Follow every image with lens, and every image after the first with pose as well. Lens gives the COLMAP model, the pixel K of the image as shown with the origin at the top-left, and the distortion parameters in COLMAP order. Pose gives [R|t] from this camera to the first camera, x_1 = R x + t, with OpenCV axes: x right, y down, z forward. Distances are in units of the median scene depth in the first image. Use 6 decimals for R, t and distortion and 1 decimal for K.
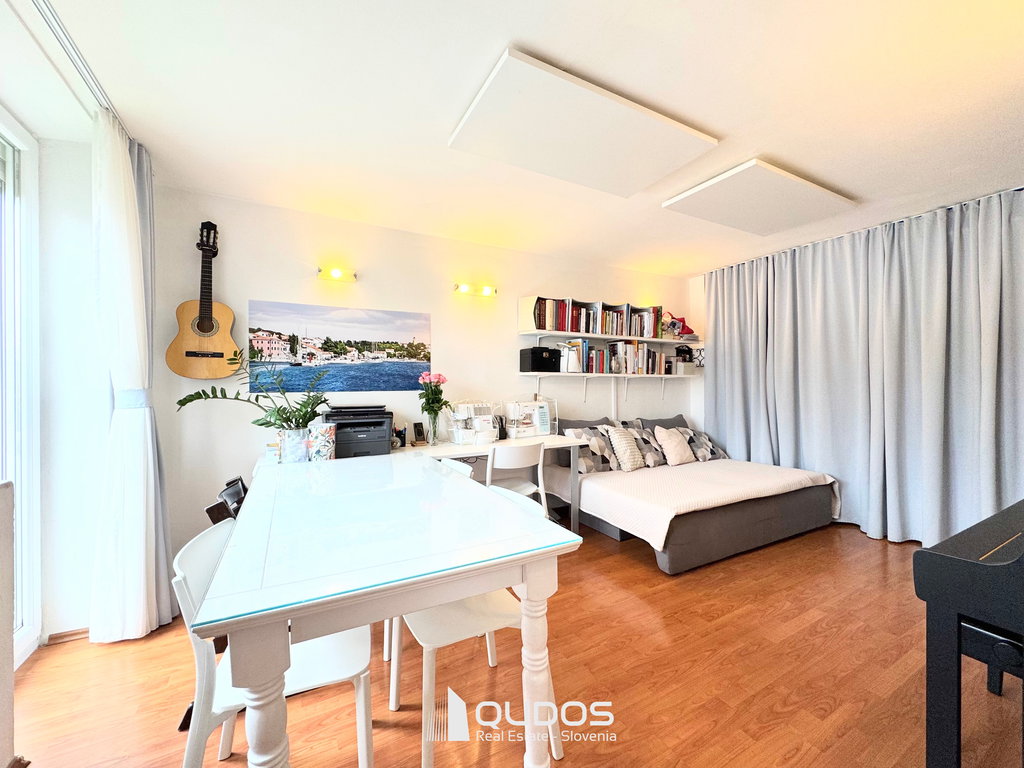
lens RADIAL K [[409.7, 0, 511.6], [0, 409.7, 382.4], [0, 0, 1]] dist [-0.000904, -0.000223]
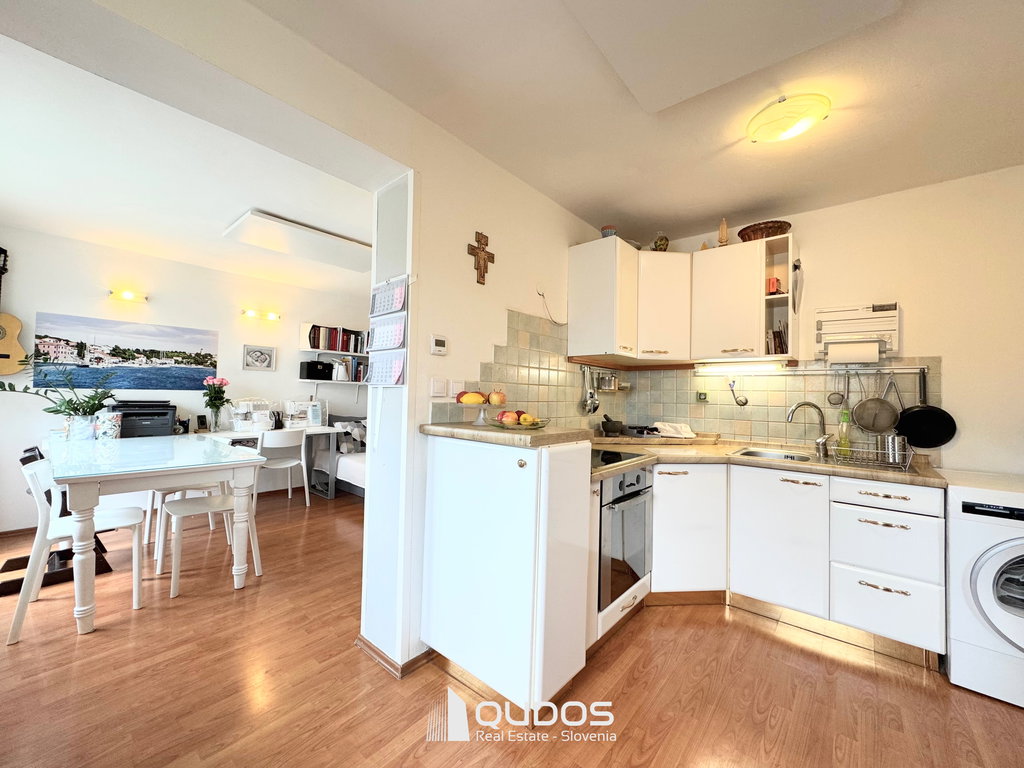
lens RADIAL K [[409.7, 0, 511.7], [0, 409.7, 382.8], [0, 0, 1]] dist [-0.000904, -0.000223]
pose [[0.933505, 0.037636, 0.356584, 0.225486], [-0.031835, 0.999248, -0.022125, -0.006643], [-0.357149, 0.009302, 0.934001, -0.569695]]
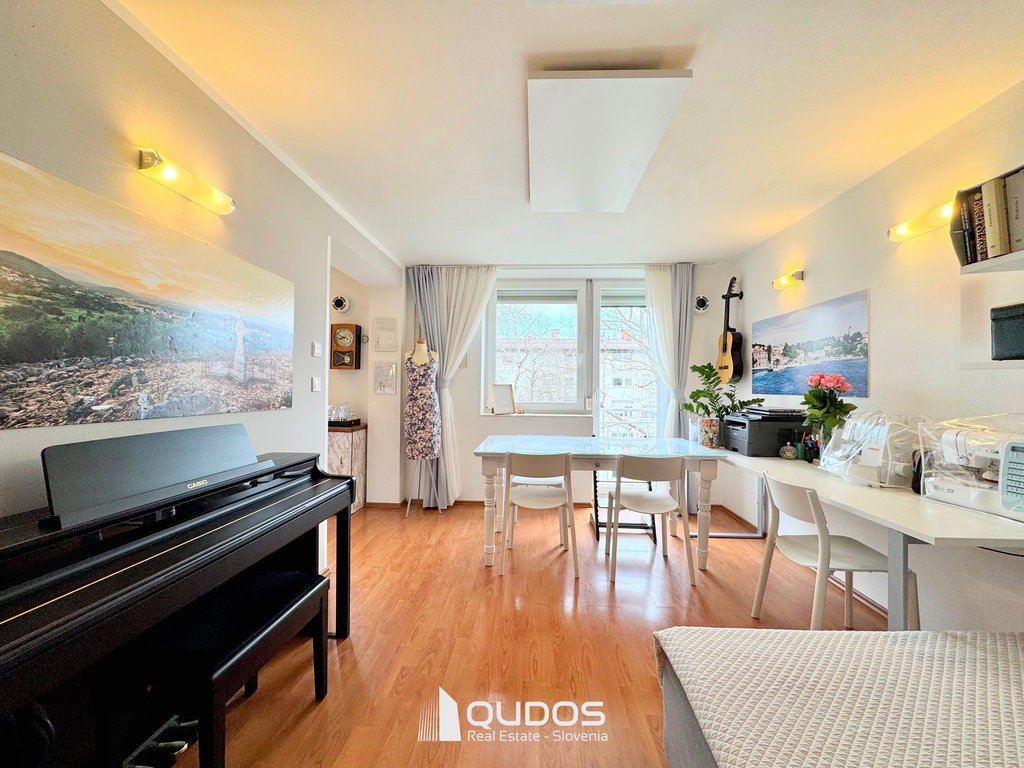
lens RADIAL K [[409.7, 0, 512.6], [0, 409.7, 384.1], [0, 0, 1]] dist [-0.000904, -0.000223]
pose [[-0.528484, -0.004461, -0.848932, 0.774132], [-0.003444, 0.999989, -0.003111, 0.001005], [0.848936, 0.001279, -0.528493, 0.915363]]
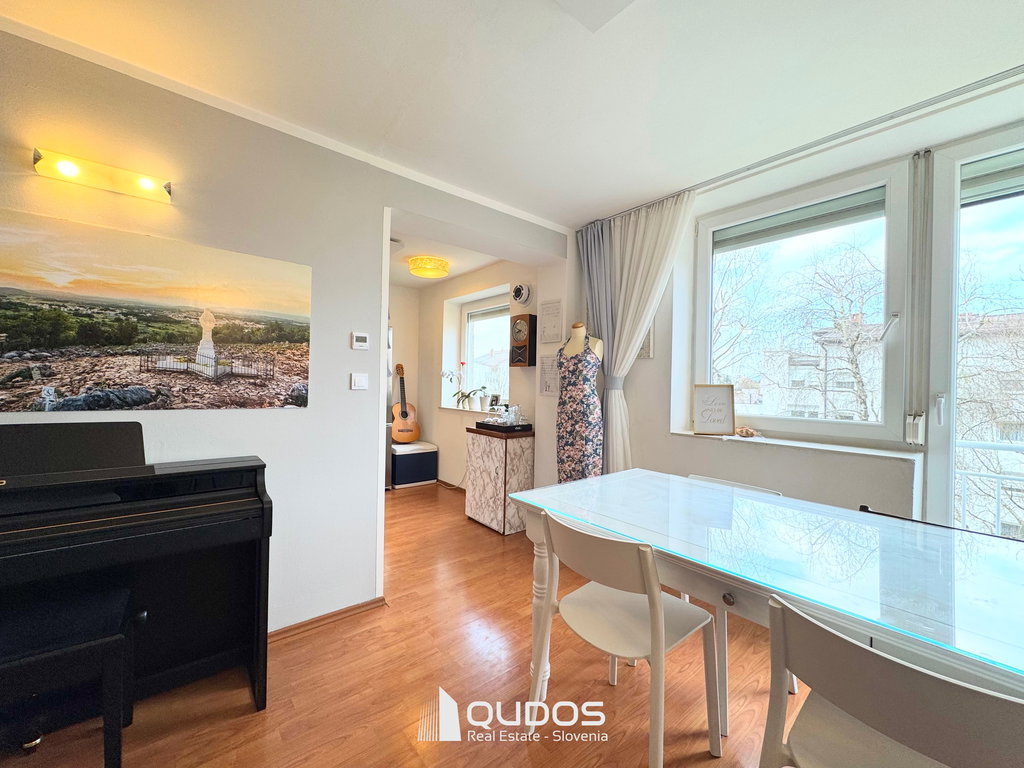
lens RADIAL K [[409.7, 0, 517.7], [0, 409.7, 383.4], [0, 0, 1]] dist [-0.000904, -0.000223]
pose [[-0.981906, -0.013457, -0.188888, 0.155122], [-0.013434, 0.999909, -0.001400, 0.001182], [0.188890, 0.001163, -0.981998, 0.896318]]
